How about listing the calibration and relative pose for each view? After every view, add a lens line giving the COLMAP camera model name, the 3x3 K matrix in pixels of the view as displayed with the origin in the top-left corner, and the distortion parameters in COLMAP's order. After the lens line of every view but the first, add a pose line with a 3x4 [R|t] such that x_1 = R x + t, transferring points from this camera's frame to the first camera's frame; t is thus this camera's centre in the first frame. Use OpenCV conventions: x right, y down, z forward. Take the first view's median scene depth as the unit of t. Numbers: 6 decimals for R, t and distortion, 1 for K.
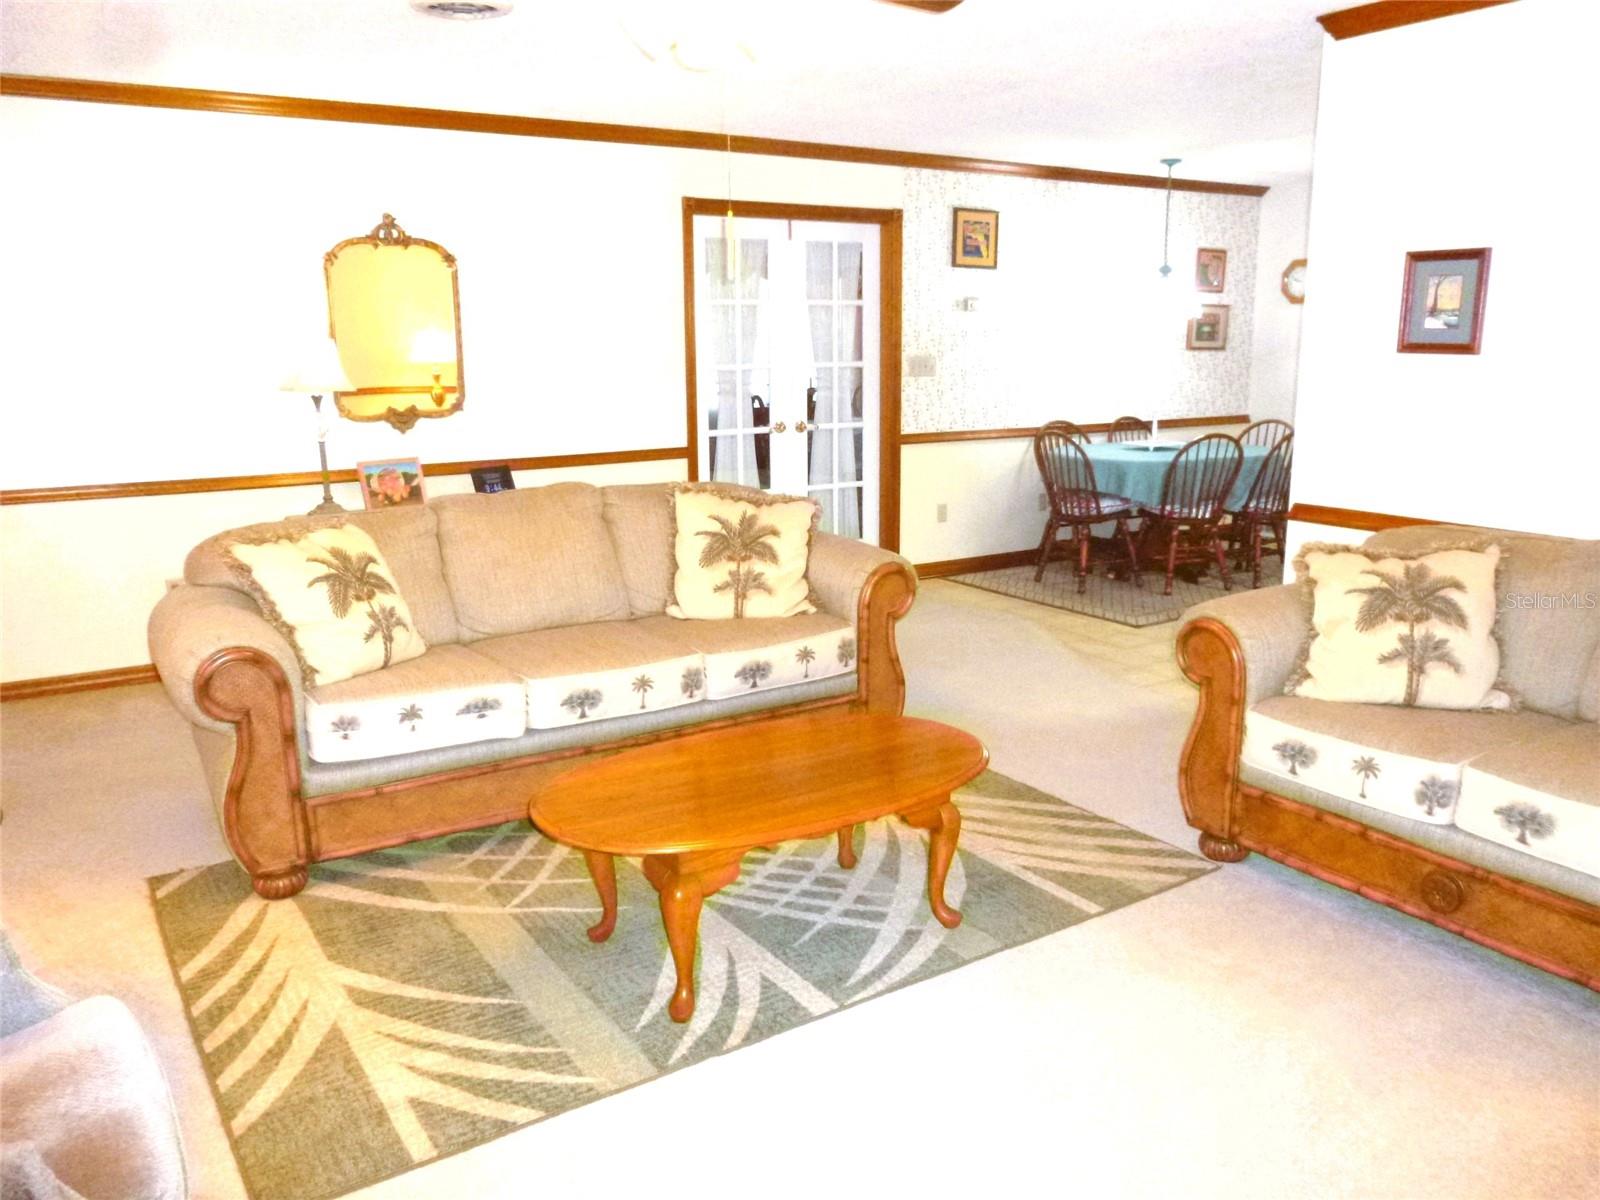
lens RADIAL K [[1203.1, 0, 800.3], [0, 1203.1, 610.7], [0, 0, 1]] dist [-0.061396, 0.038623]
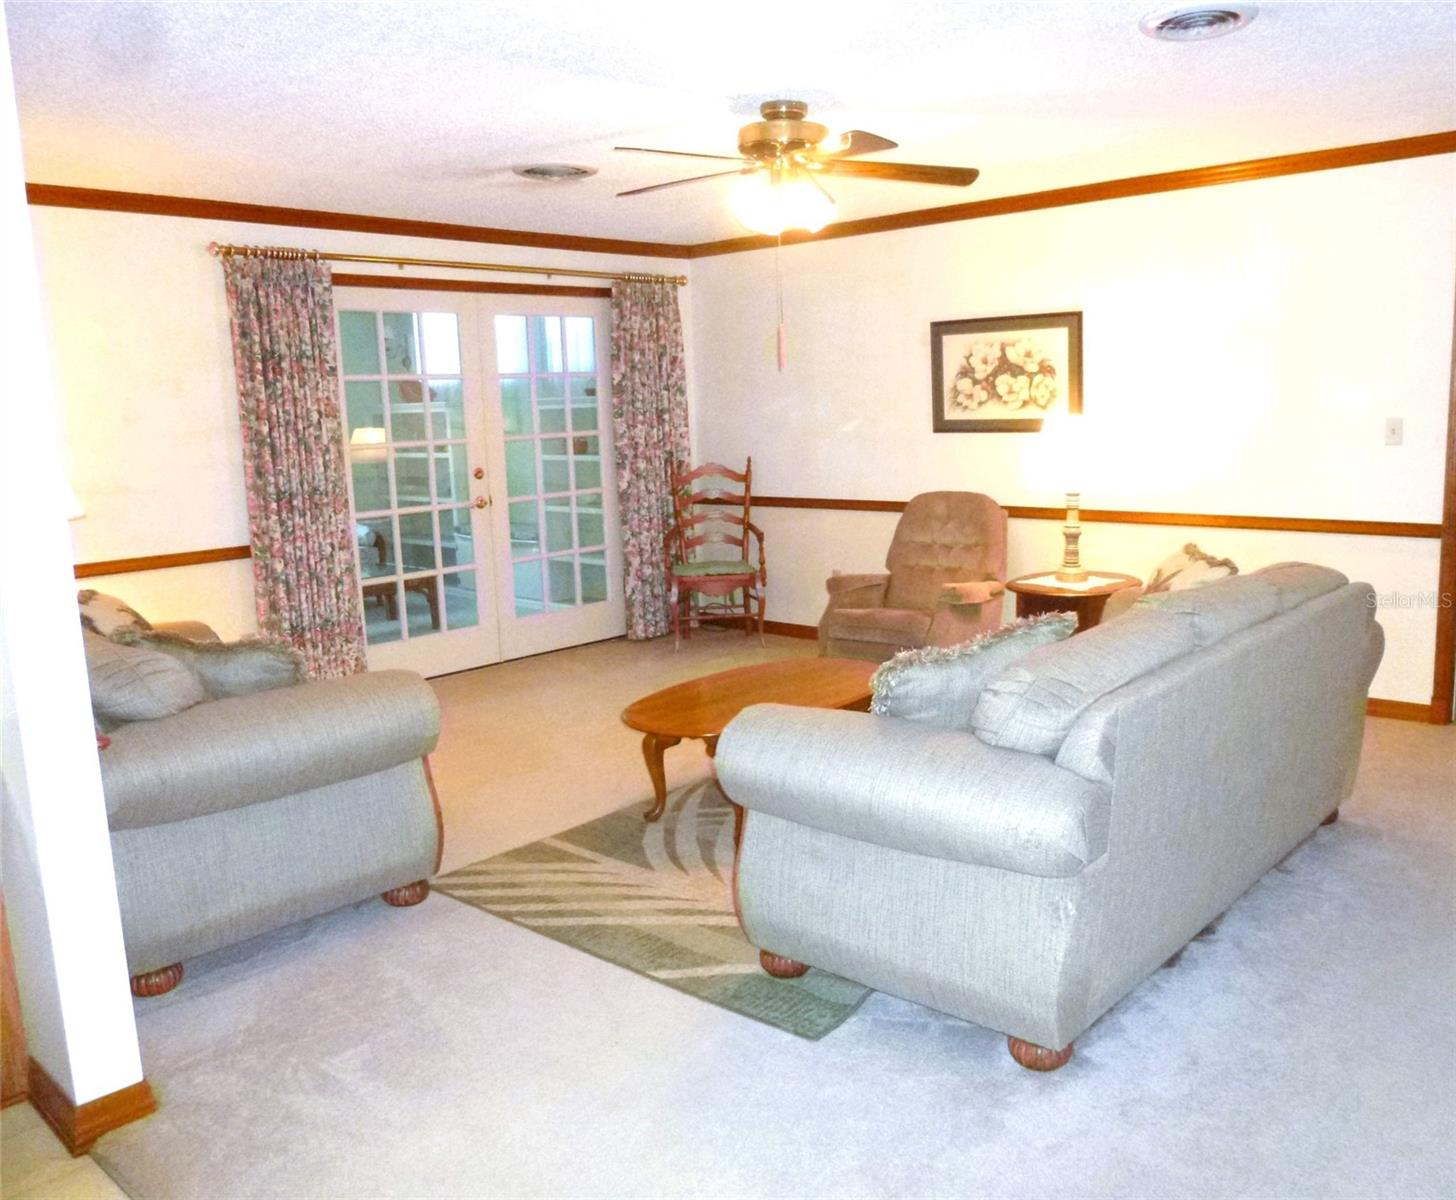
lens RADIAL K [[1202.8, 0, 812.8], [0, 1202.8, 581.3], [0, 0, 1]] dist [-0.054333, 0.008691]
pose [[-0.956052, 0.078113, -0.282599, 0.320583], [-0.029825, 0.932947, 0.358775, -0.515613], [0.291675, 0.351437, -0.889617, 2.199644]]
